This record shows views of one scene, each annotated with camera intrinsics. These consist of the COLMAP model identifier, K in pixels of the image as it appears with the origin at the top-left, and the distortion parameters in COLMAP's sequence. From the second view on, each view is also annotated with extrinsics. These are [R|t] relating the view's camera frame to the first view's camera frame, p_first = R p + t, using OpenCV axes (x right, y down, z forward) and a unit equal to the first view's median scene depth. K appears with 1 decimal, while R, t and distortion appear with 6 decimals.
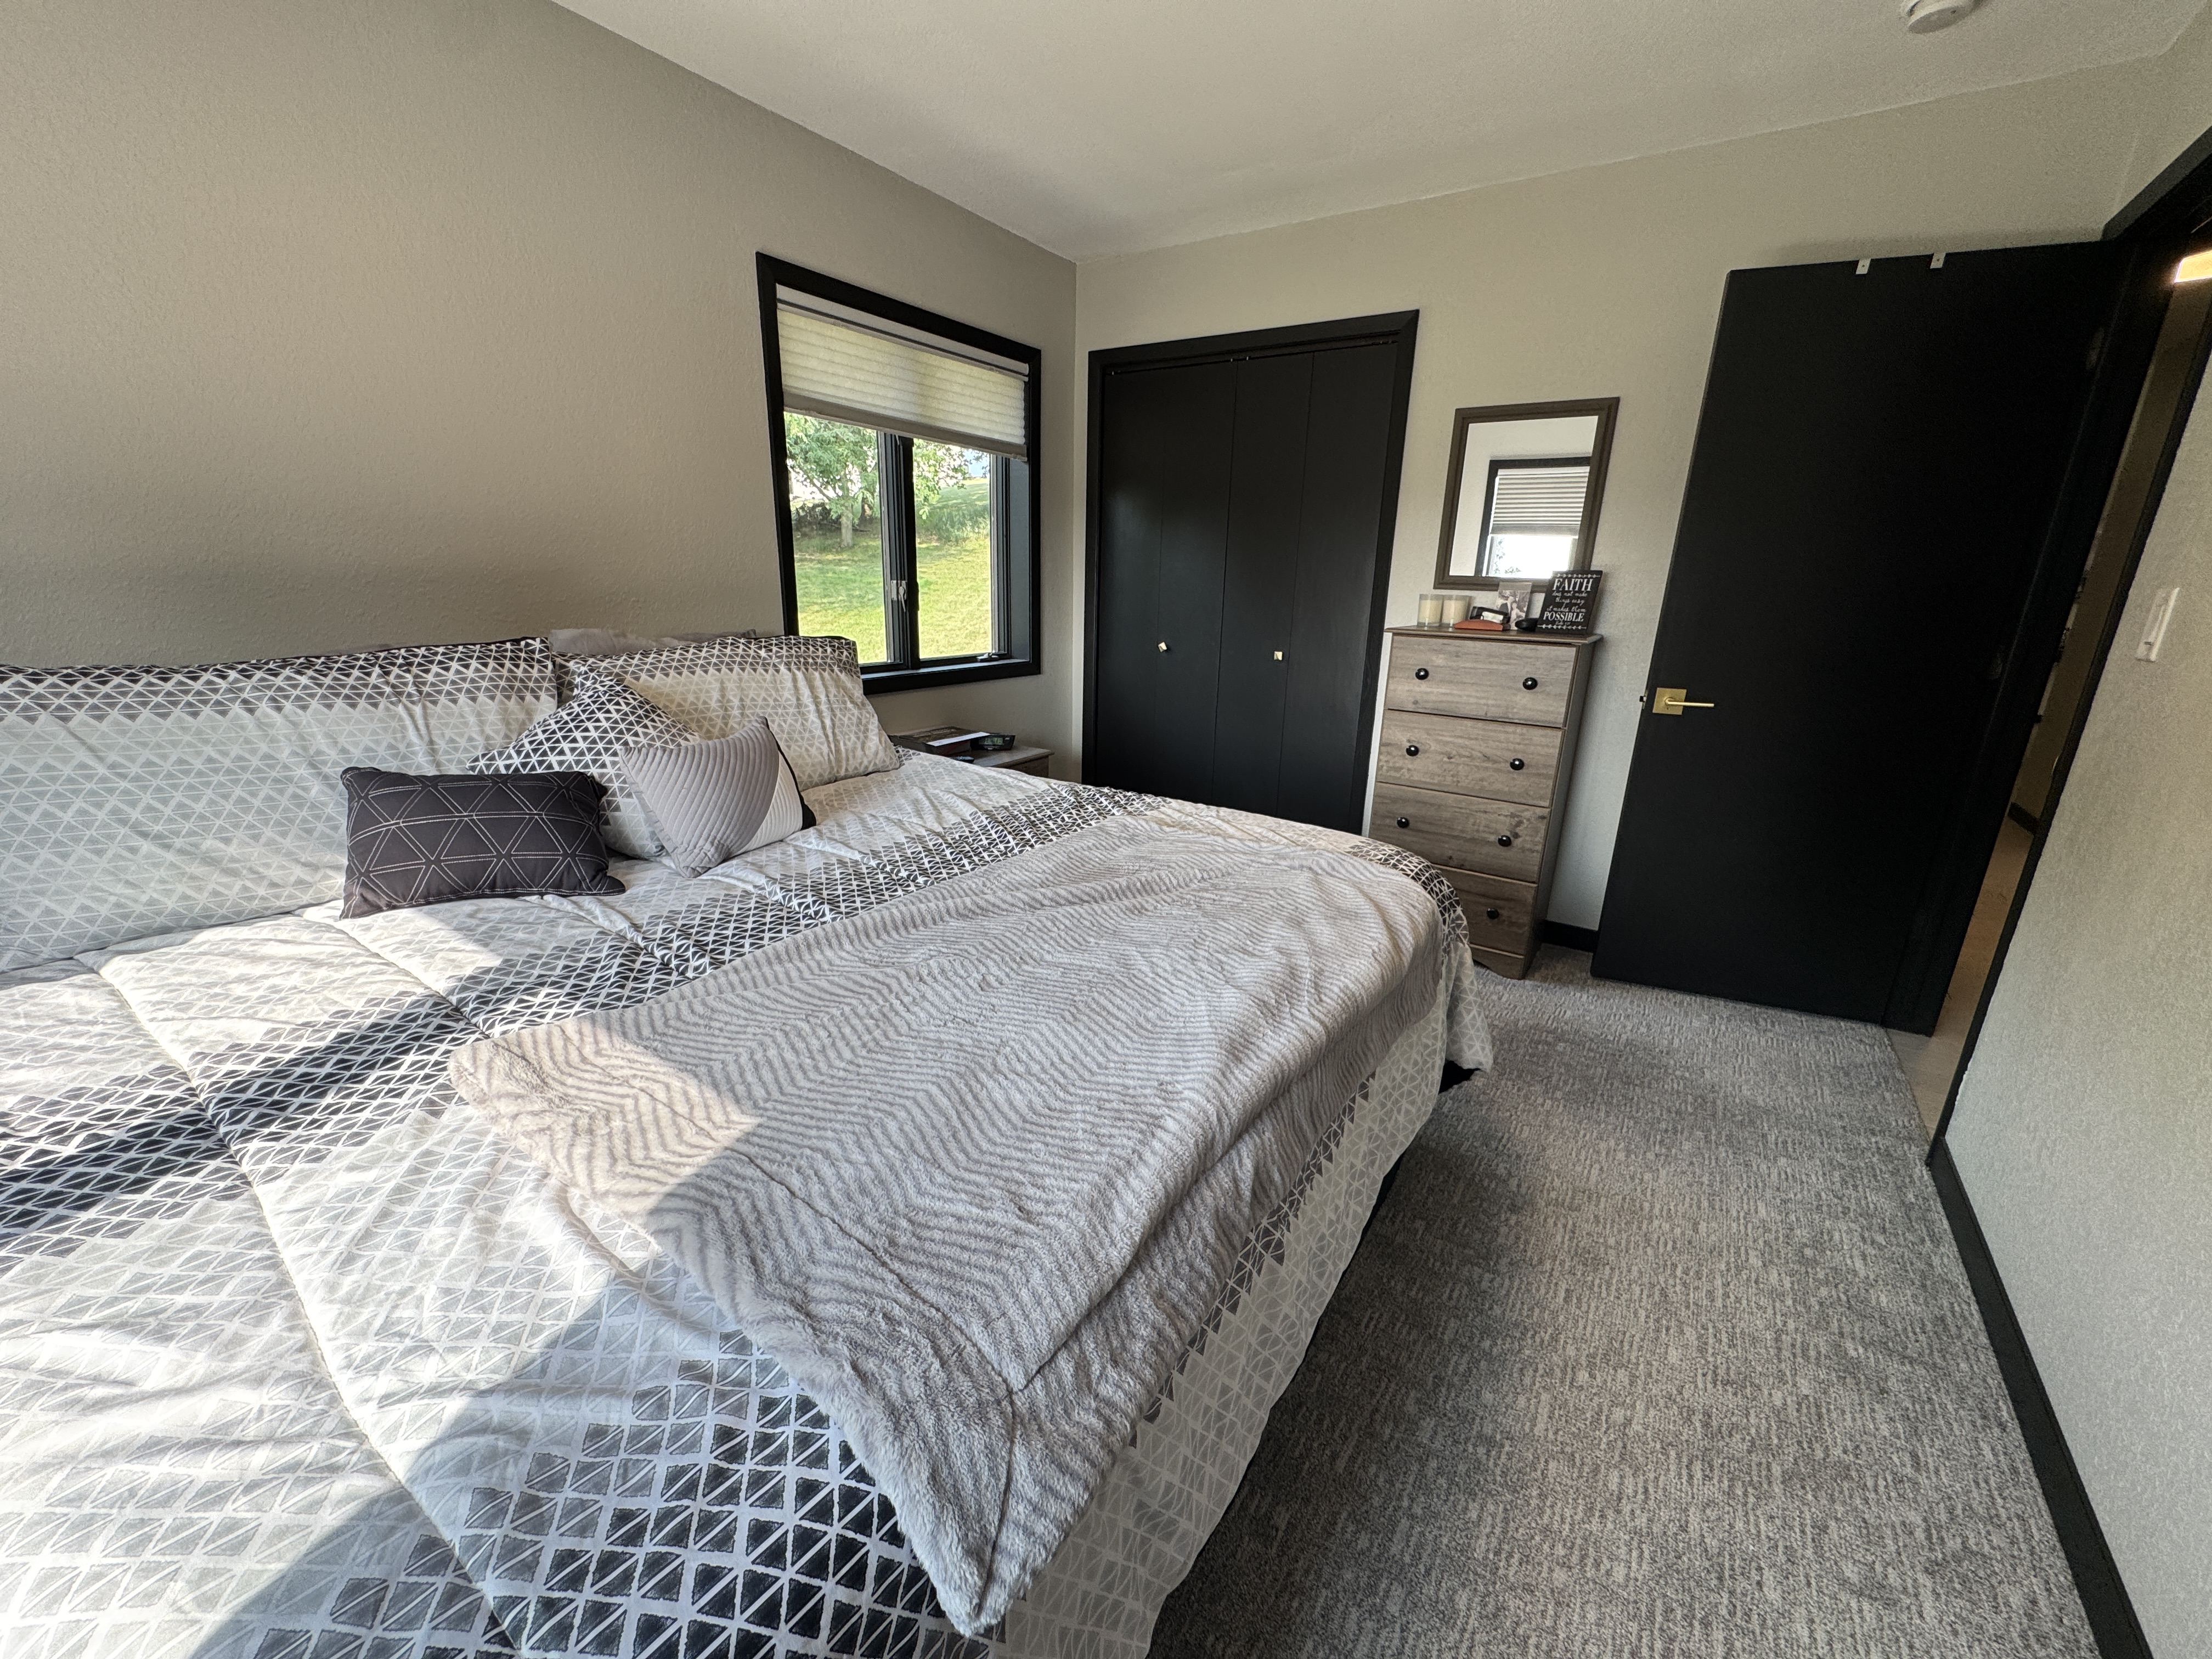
lens RADIAL K [[884.2, 0, 1107.4], [0, 884.2, 830.6], [0, 0, 1]] dist [-0.002429, 0.000187]
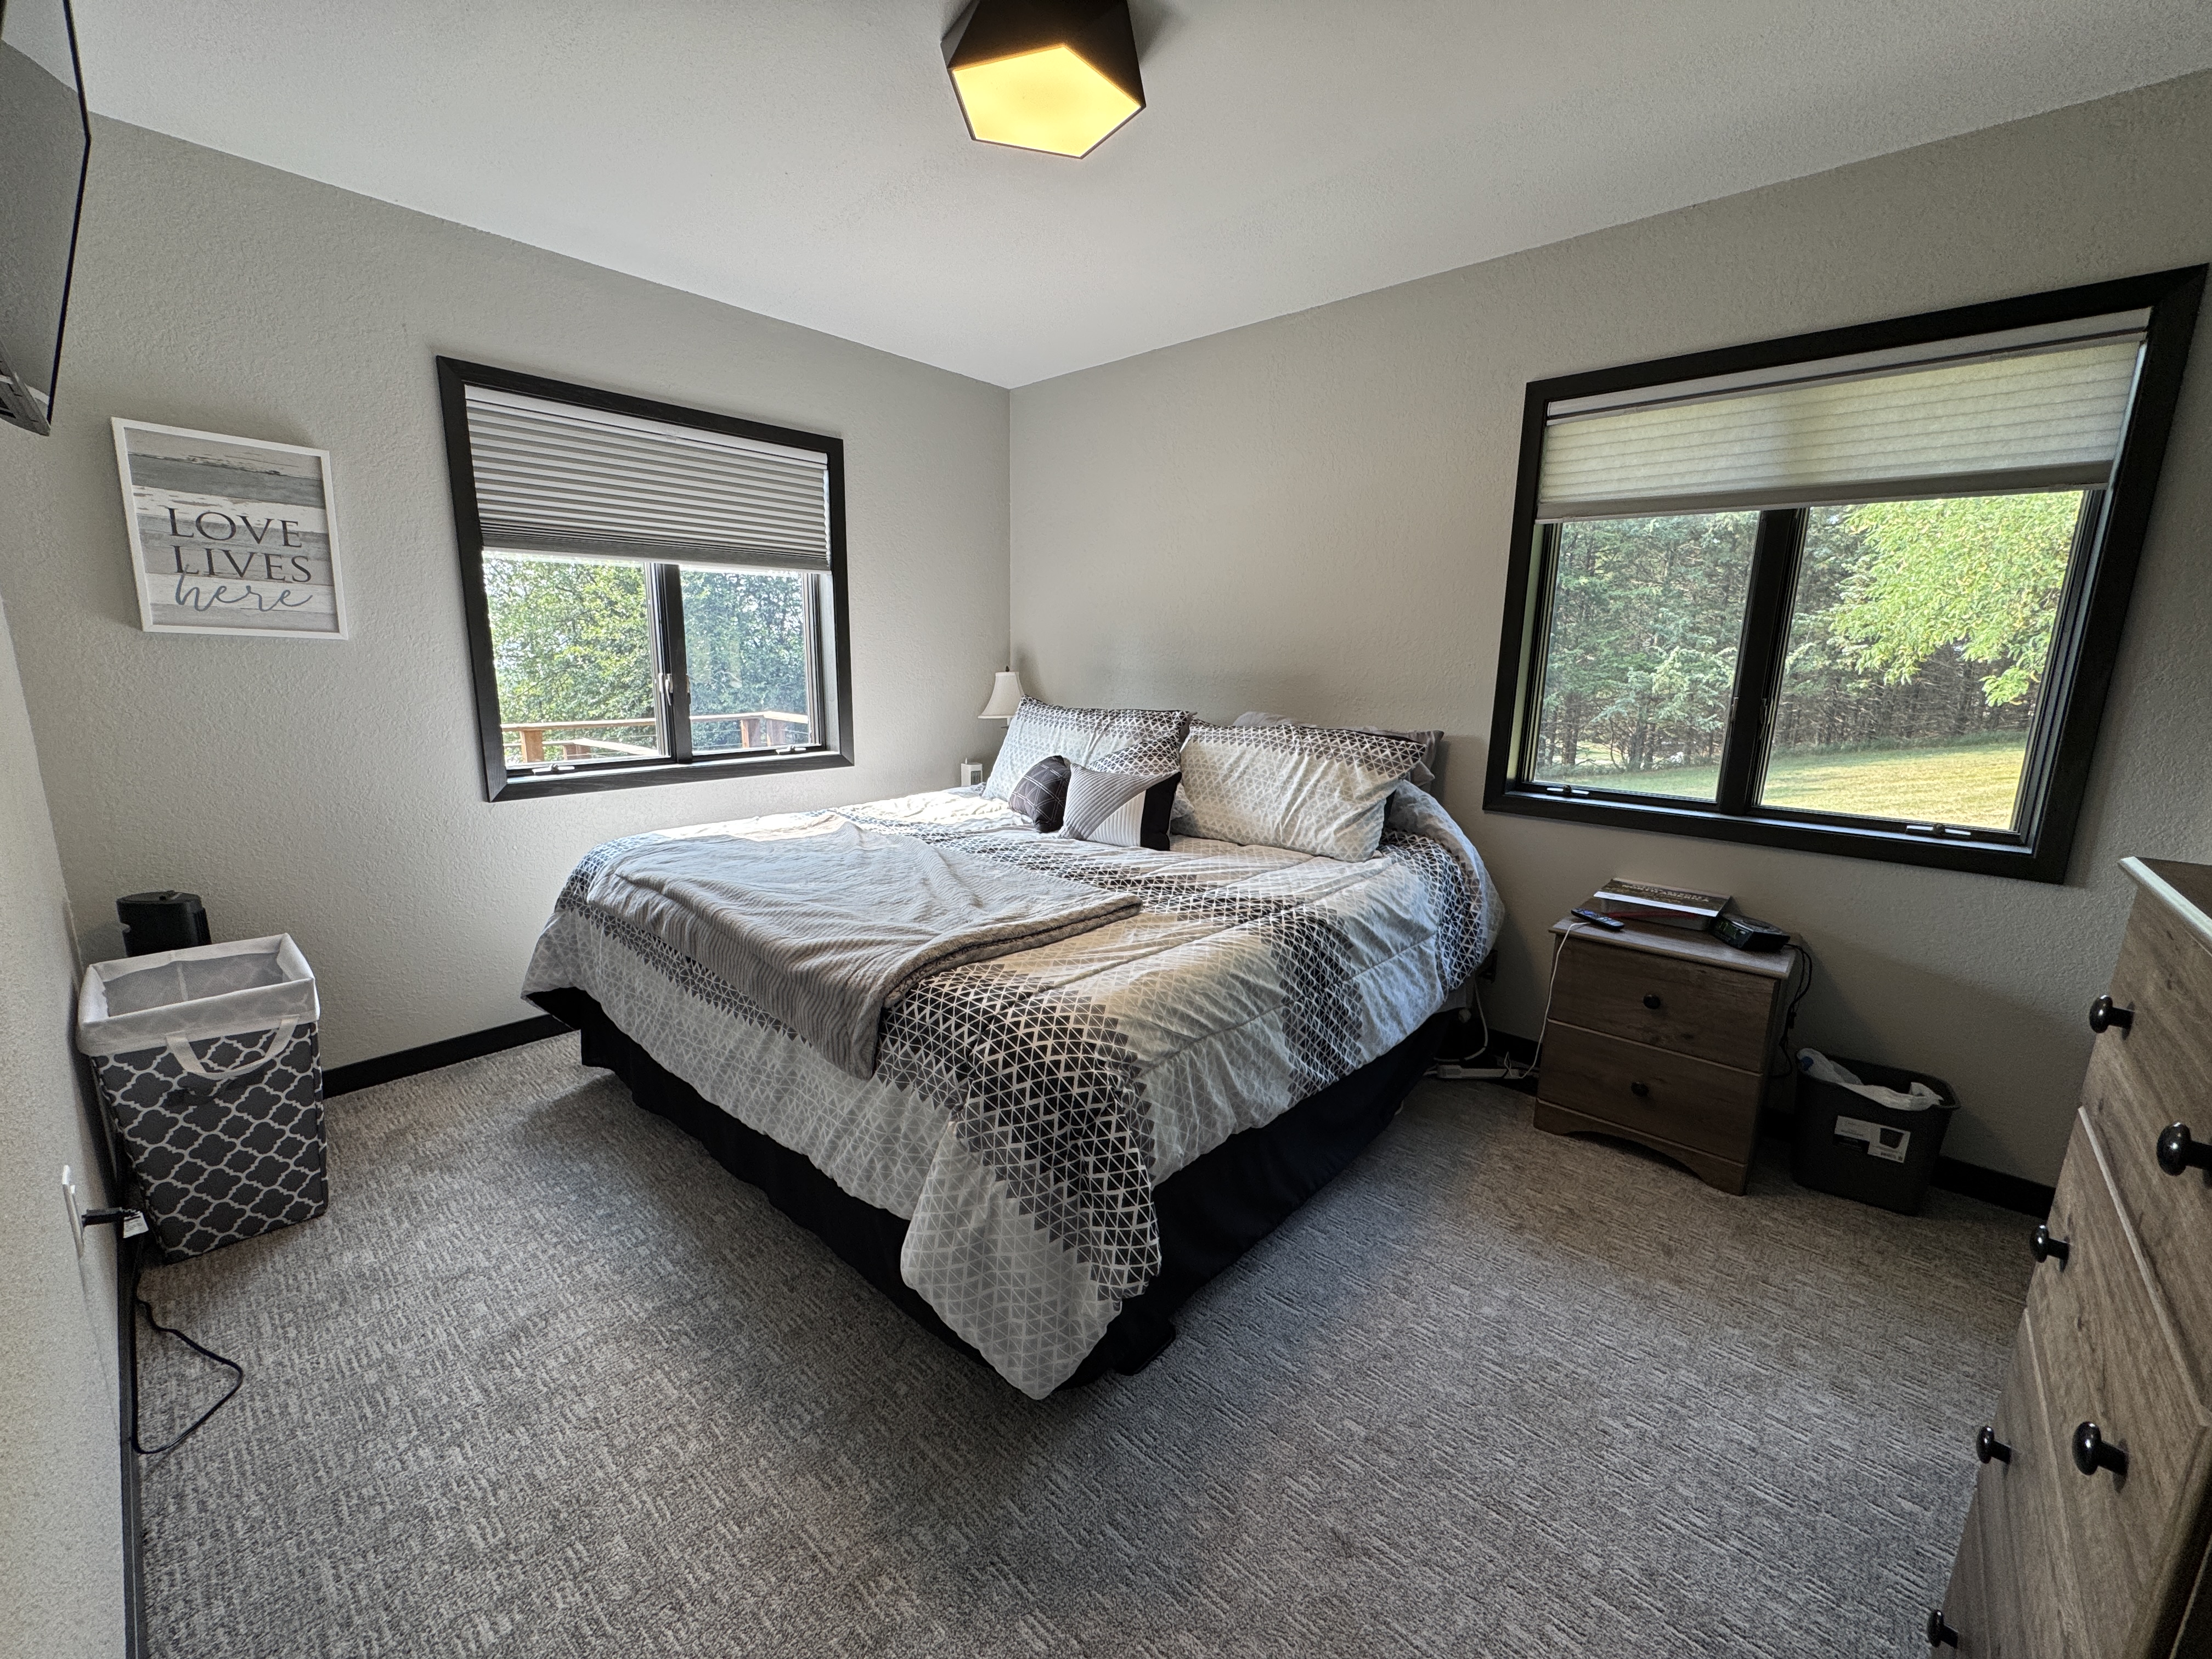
lens RADIAL K [[884.2, 0, 1103.7], [0, 884.2, 828.9], [0, 0, 1]] dist [-0.002429, 0.000187]
pose [[-0.140624, 0.157793, -0.977408, 0.713498], [-0.305007, 0.932299, 0.194393, -0.192994], [0.941911, 0.325452, -0.082976, 0.714508]]
